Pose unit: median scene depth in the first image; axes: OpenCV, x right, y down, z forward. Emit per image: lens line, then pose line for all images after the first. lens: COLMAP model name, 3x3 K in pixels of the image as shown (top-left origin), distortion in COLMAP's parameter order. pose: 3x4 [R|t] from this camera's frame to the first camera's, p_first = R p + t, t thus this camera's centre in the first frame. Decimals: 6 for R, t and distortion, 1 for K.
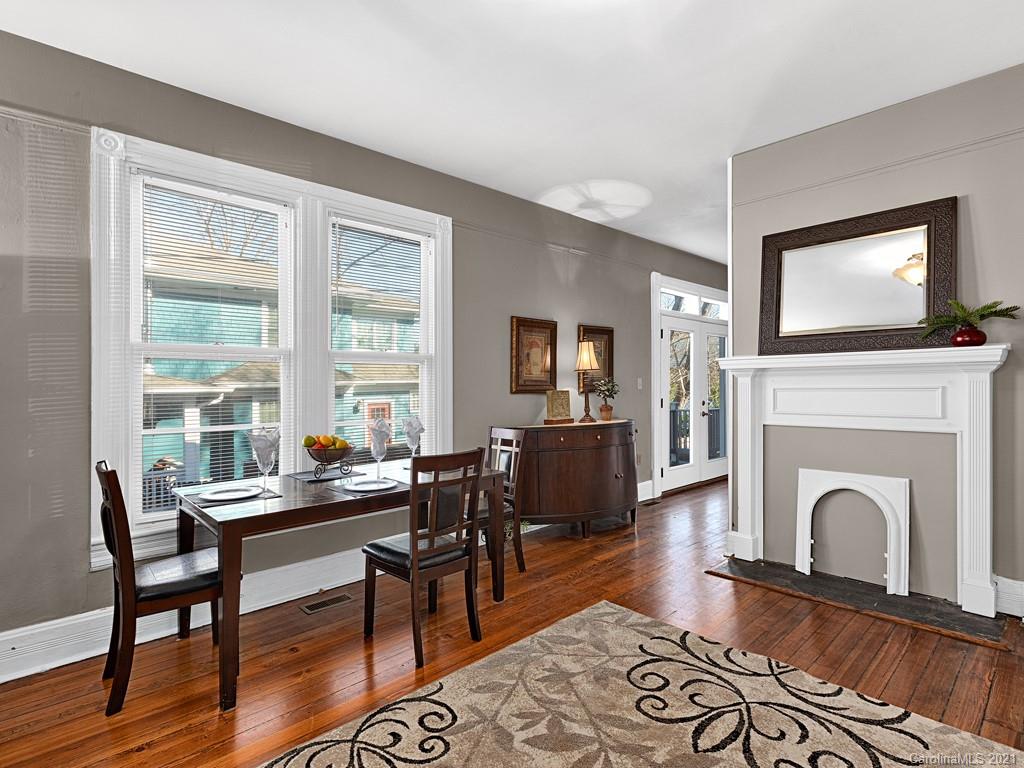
lens RADIAL K [[527.1, 0, 510.7], [0, 527.1, 383.6], [0, 0, 1]] dist [0.026232, 0.000401]
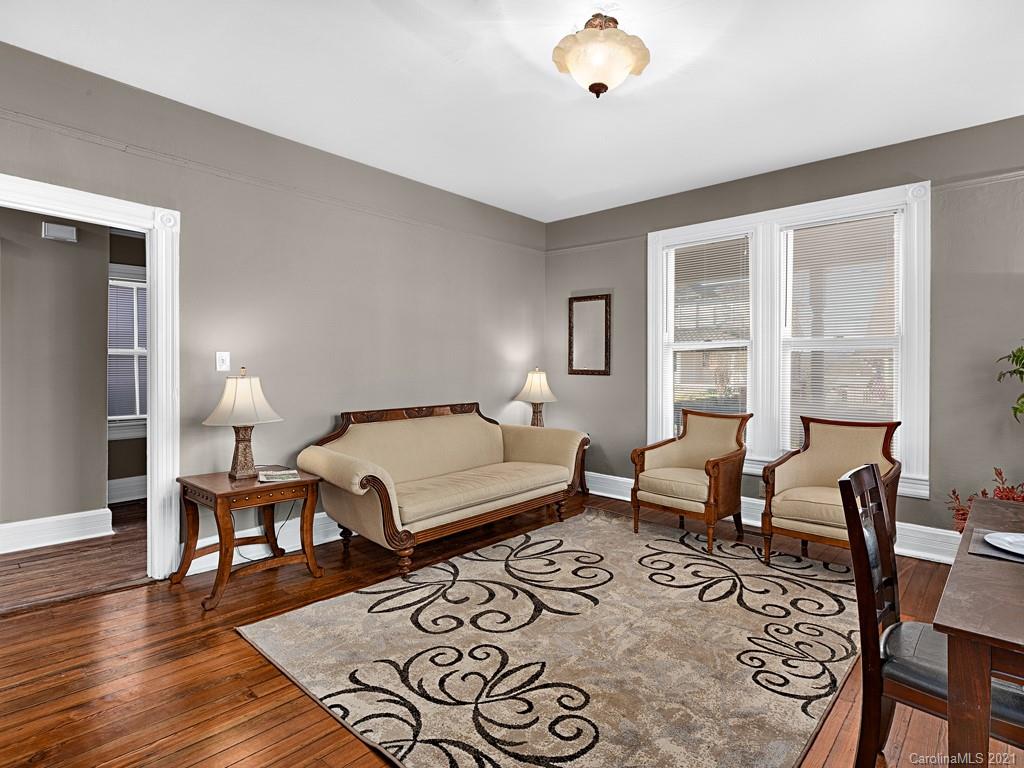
lens RADIAL K [[527.1, 0, 513.9], [0, 527.1, 380.3], [0, 0, 1]] dist [0.026232, 0.000401]
pose [[-0.998051, 0.002289, -0.062362, 0.441575], [0.001052, 0.999802, 0.019871, -0.001829], [0.062395, 0.019767, -0.997856, 1.994096]]
